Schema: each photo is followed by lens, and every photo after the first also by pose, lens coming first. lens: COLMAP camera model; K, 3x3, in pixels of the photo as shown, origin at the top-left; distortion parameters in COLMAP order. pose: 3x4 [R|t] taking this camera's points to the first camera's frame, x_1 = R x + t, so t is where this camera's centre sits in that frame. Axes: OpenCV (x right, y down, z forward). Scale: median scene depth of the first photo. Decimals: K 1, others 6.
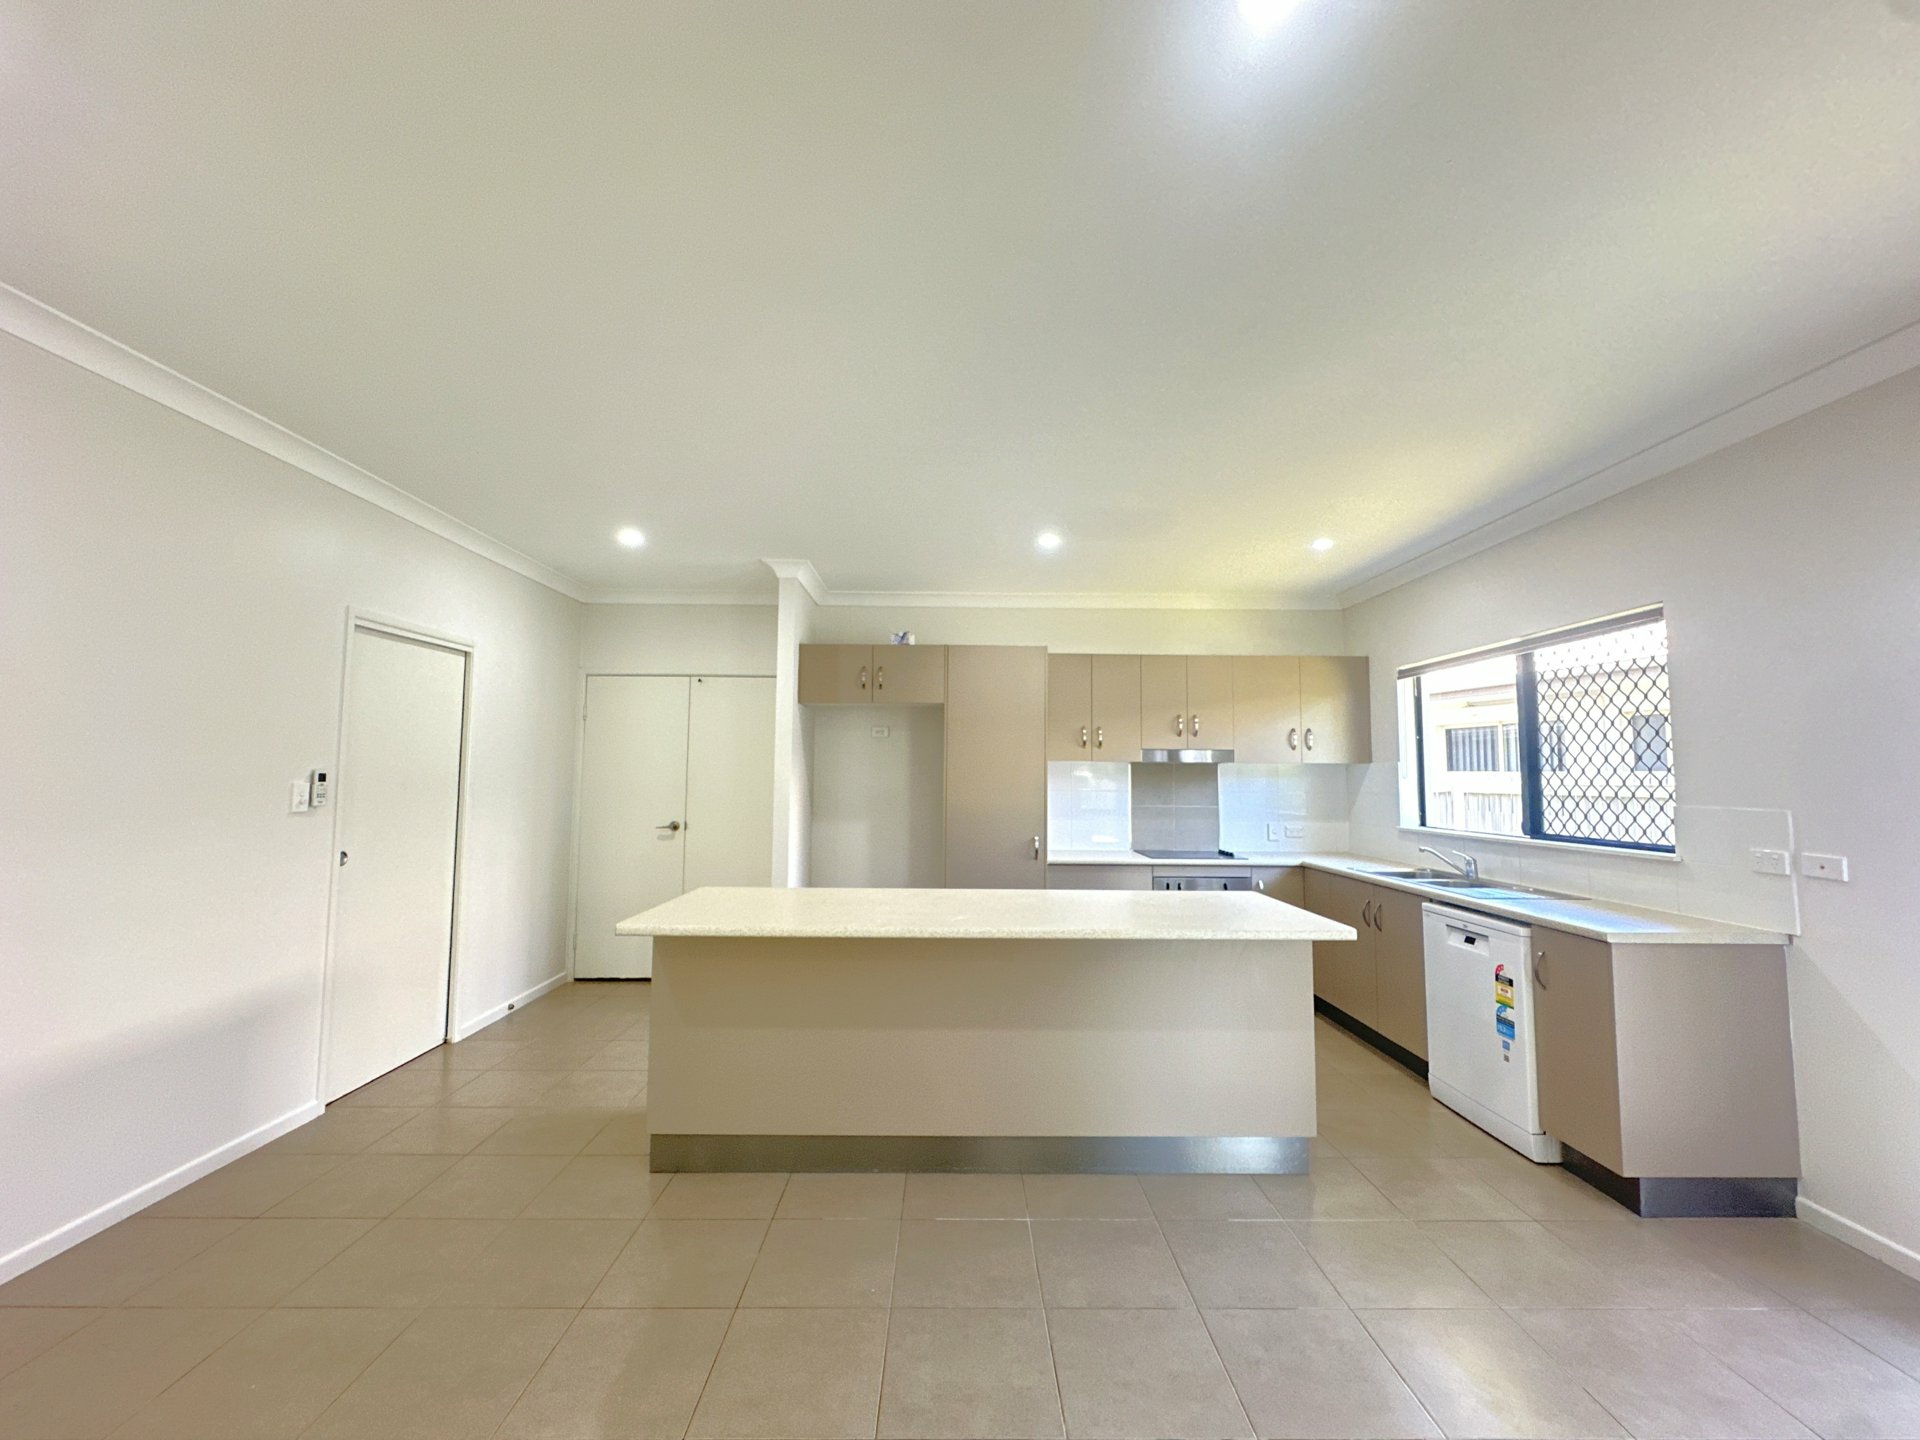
lens RADIAL K [[763.6, 0, 961.9], [0, 763.6, 718.7], [0, 0, 1]] dist [-0.002748, -0.000565]
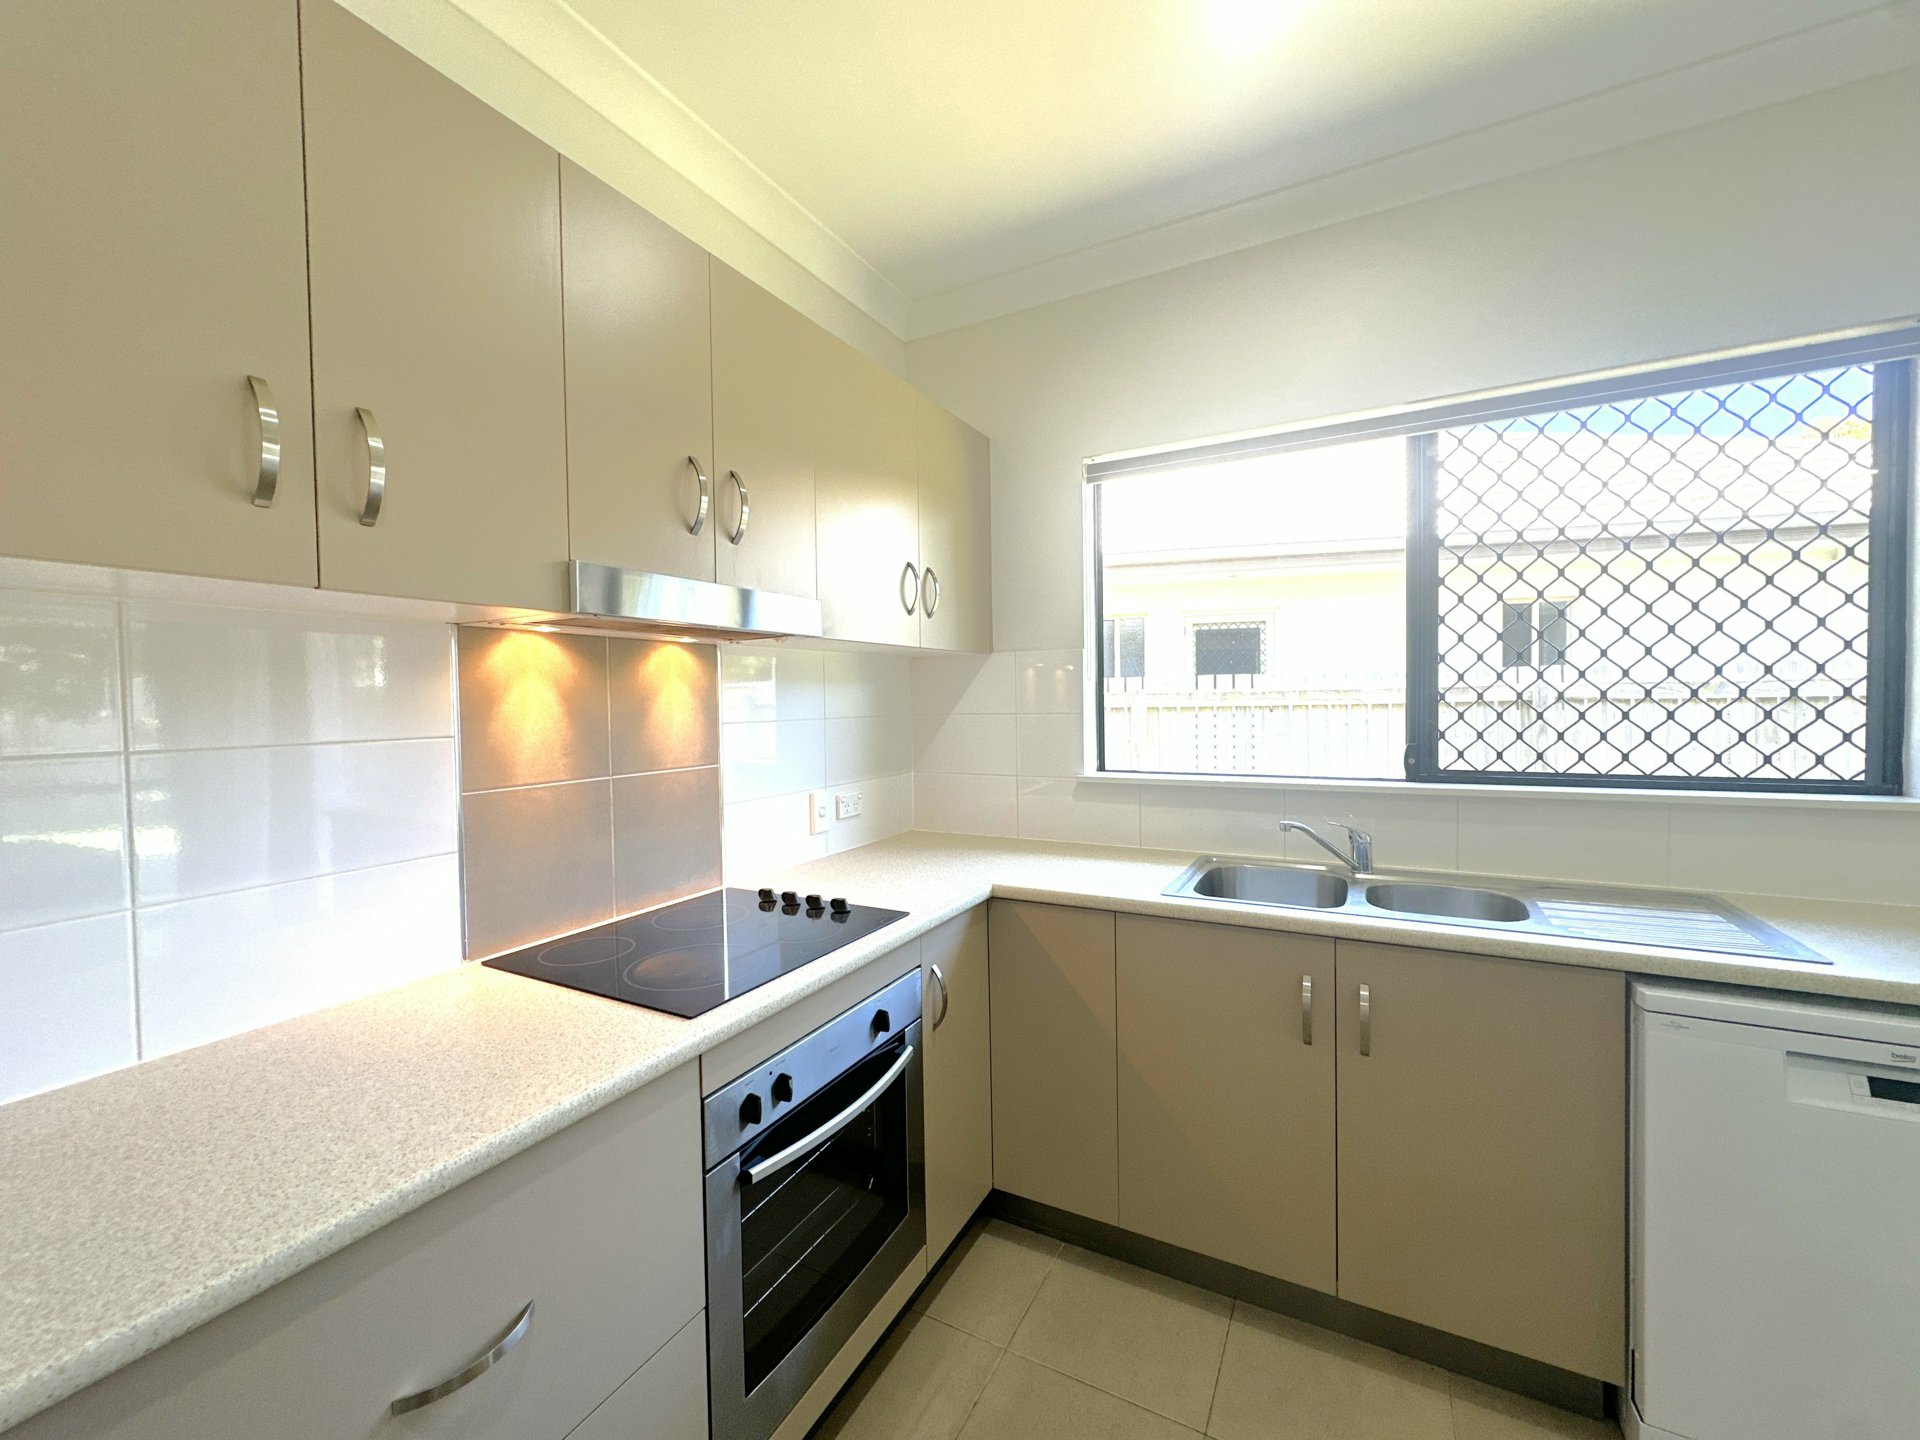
lens RADIAL K [[763.6, 0, 957.6], [0, 763.6, 721.2], [0, 0, 1]] dist [-0.002748, -0.000565]
pose [[0.482199, -0.043714, 0.874970, 0.089413], [-0.045644, 0.996144, 0.074923, 0.071590], [-0.874872, -0.076065, 0.478344, 0.834368]]
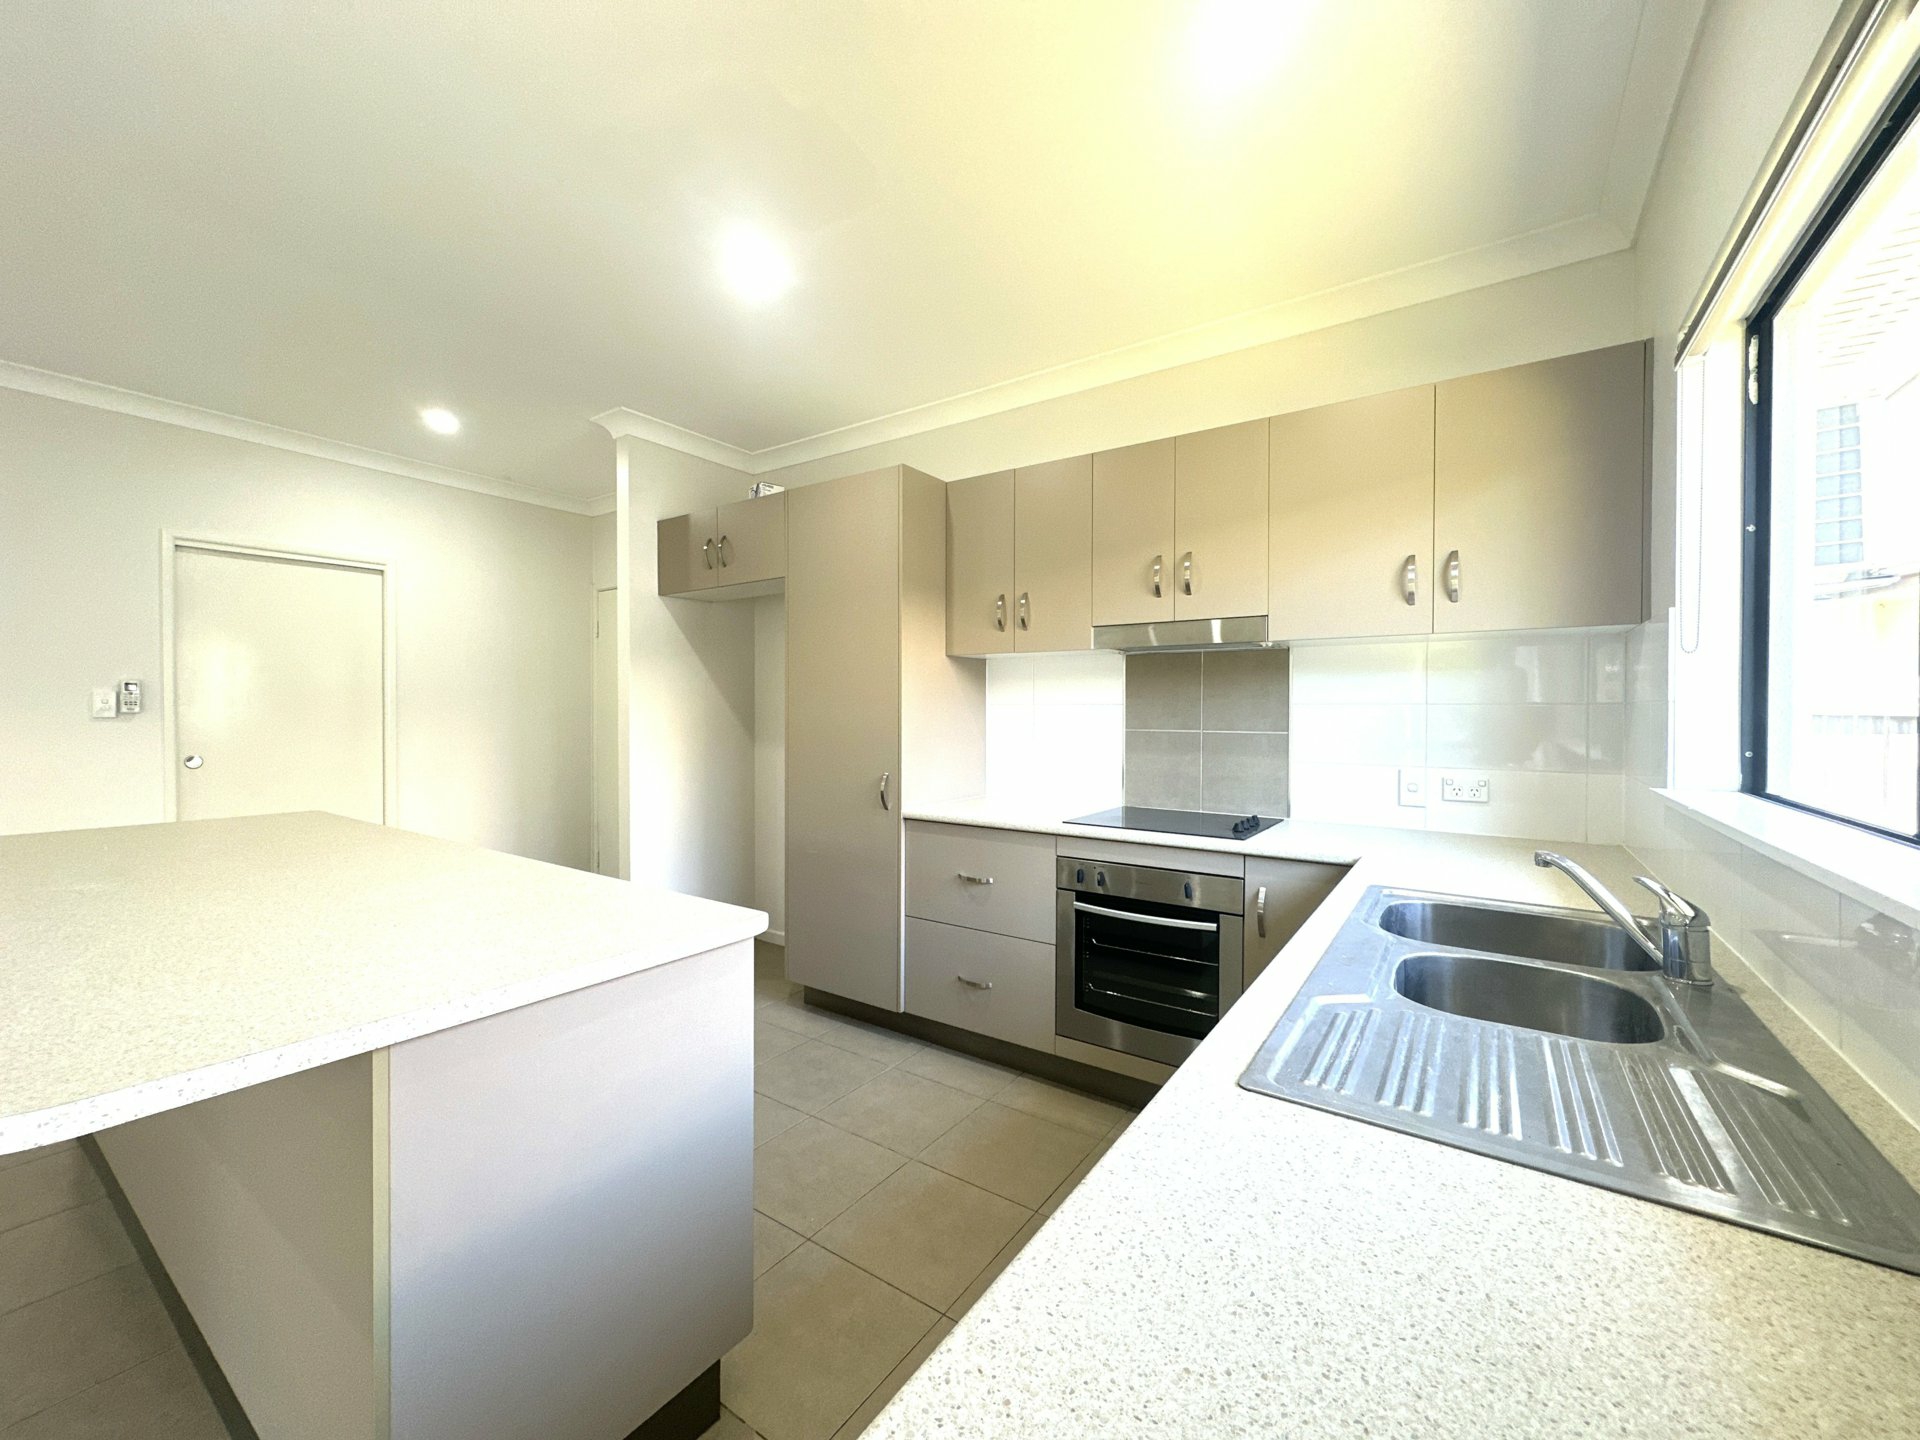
lens RADIAL K [[763.6, 0, 964.4], [0, 763.6, 718.3], [0, 0, 1]] dist [-0.002748, -0.000565]
pose [[0.820519, -0.000888, -0.571619, 0.510871], [0.046055, 0.996851, 0.064560, 0.071673], [0.569761, -0.079298, 0.817976, 0.527303]]
